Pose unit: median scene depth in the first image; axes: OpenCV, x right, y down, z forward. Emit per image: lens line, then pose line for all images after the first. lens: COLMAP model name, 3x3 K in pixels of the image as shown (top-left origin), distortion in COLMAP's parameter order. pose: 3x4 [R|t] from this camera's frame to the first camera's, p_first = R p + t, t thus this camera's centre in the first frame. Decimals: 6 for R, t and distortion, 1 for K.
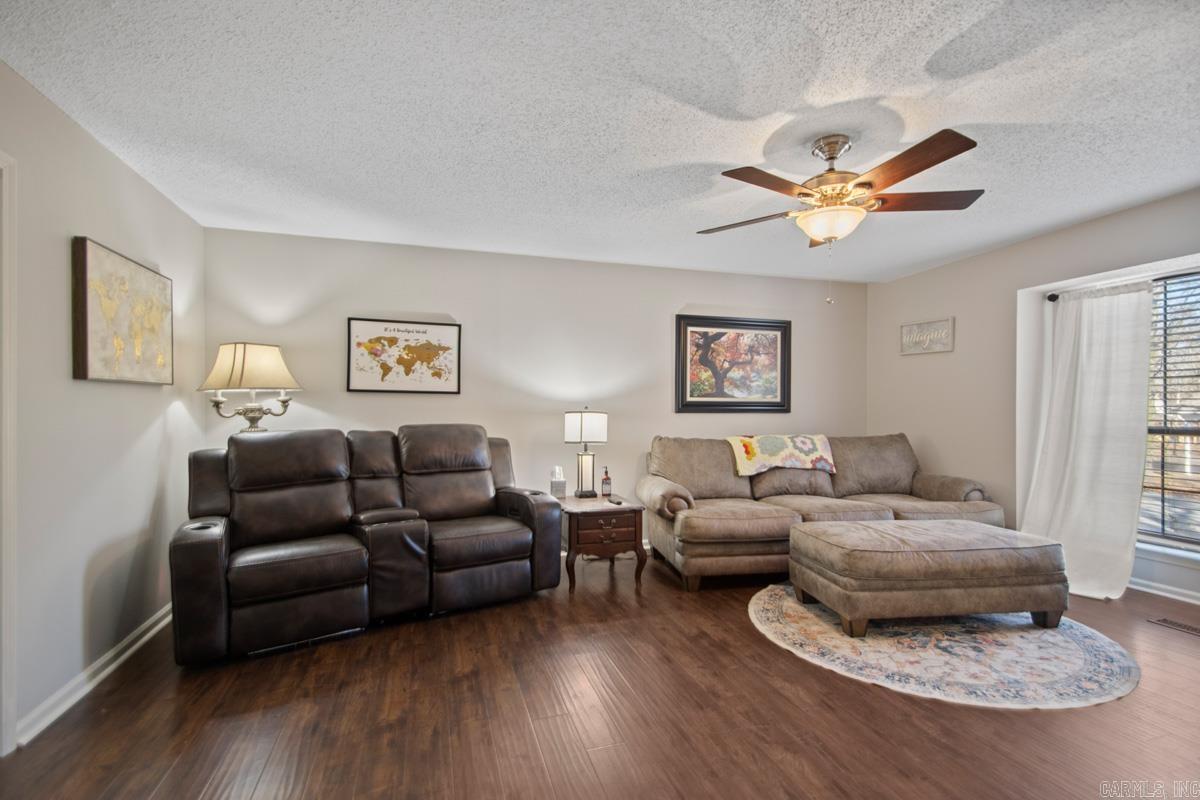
lens RADIAL K [[539.5, 0, 600.1], [0, 539.5, 414.7], [0, 0, 1]] dist [0.019124, -0.000249]
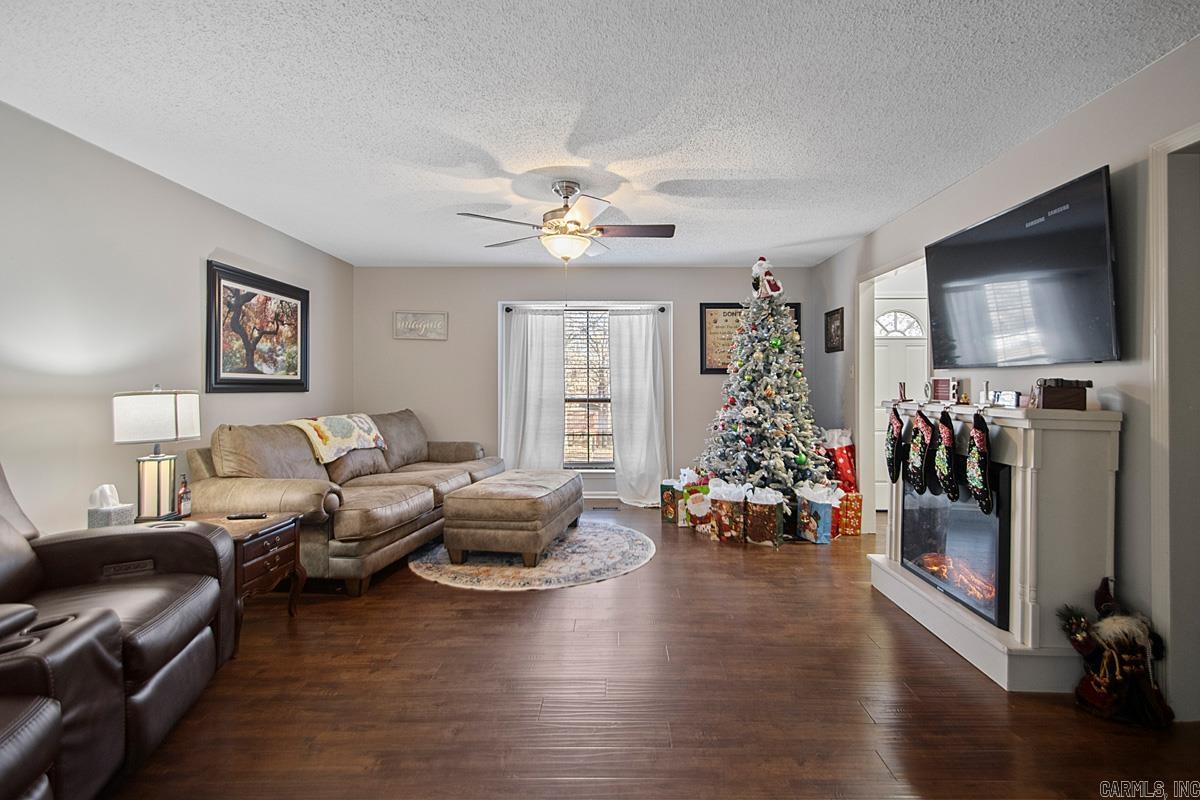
lens RADIAL K [[562.3, 0, 610.5], [0, 562.3, 397.7], [0, 0, 1]] dist [0.018569, -0.019003]
pose [[0.320561, -0.019899, 0.947019, -0.459679], [0.009312, 0.999797, 0.017856, -0.007000], [-0.947182, 0.003095, 0.320681, 0.257130]]
